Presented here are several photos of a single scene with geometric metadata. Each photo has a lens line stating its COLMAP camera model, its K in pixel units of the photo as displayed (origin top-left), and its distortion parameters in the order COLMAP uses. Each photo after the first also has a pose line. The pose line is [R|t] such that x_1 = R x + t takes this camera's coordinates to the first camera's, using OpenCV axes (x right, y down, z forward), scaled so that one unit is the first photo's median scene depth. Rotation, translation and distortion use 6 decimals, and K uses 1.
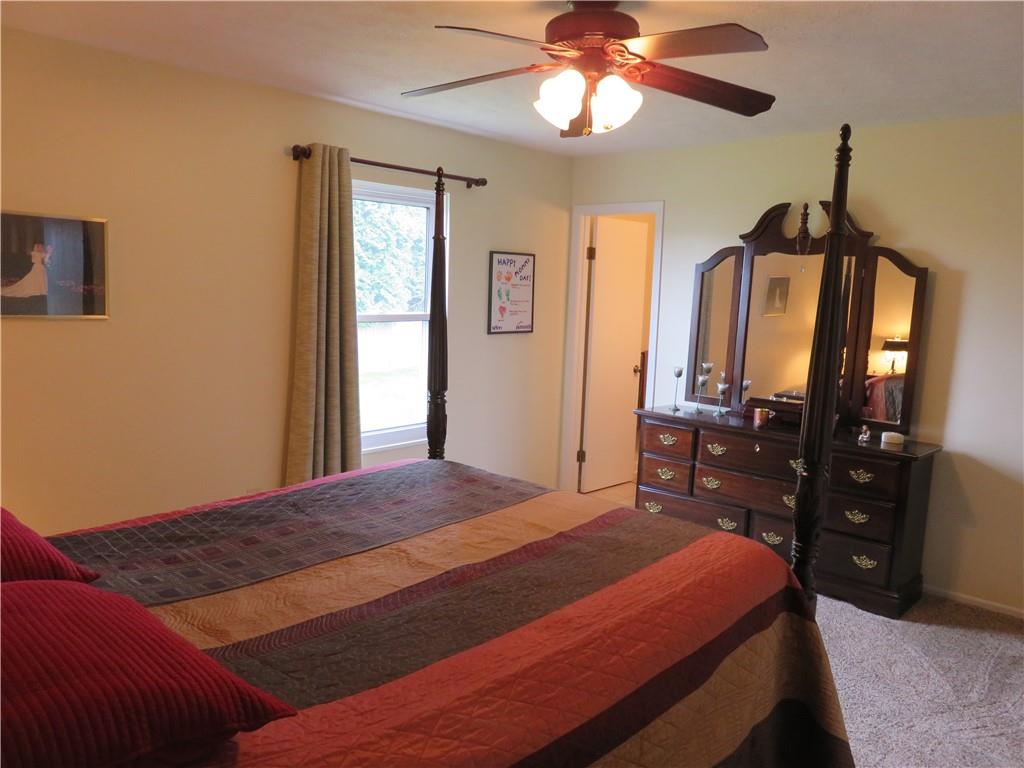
lens RADIAL K [[761.3, 0, 511.1], [0, 761.3, 382.1], [0, 0, 1]] dist [-0.008655, -0.000681]
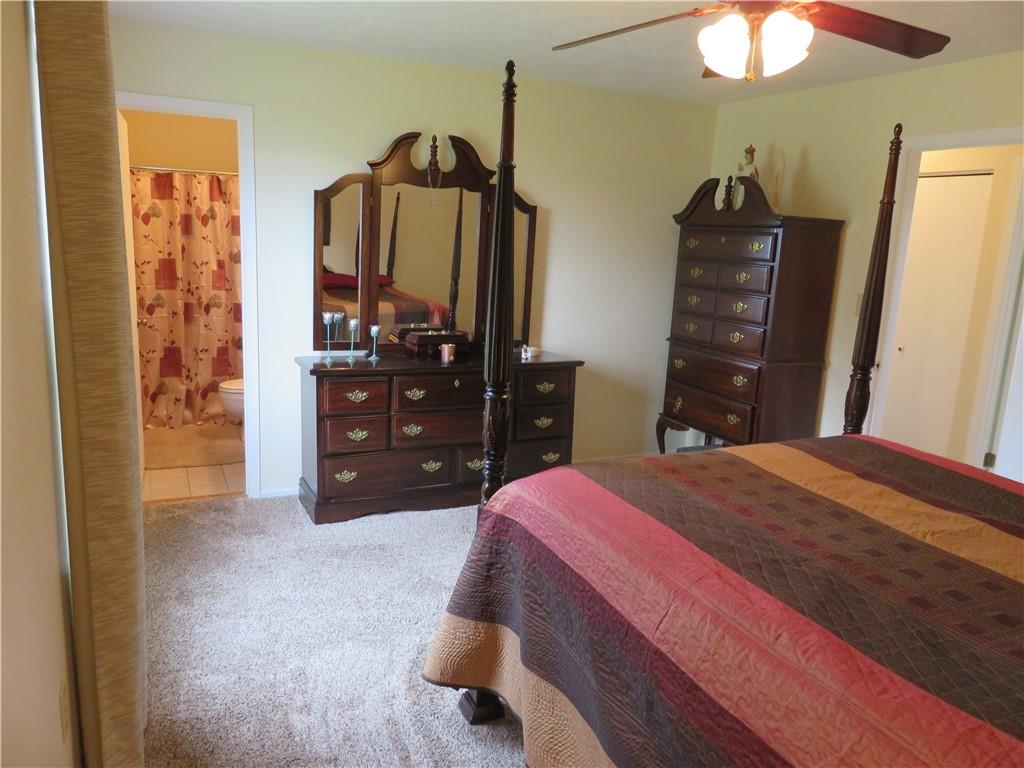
lens RADIAL K [[761.3, 0, 512.9], [0, 761.3, 386.4], [0, 0, 1]] dist [-0.008655, -0.000681]
pose [[0.354829, -0.201473, 0.912965, -0.553846], [0.082661, 0.979441, 0.184017, -0.086361], [-0.931270, 0.010172, 0.364188, 0.534937]]
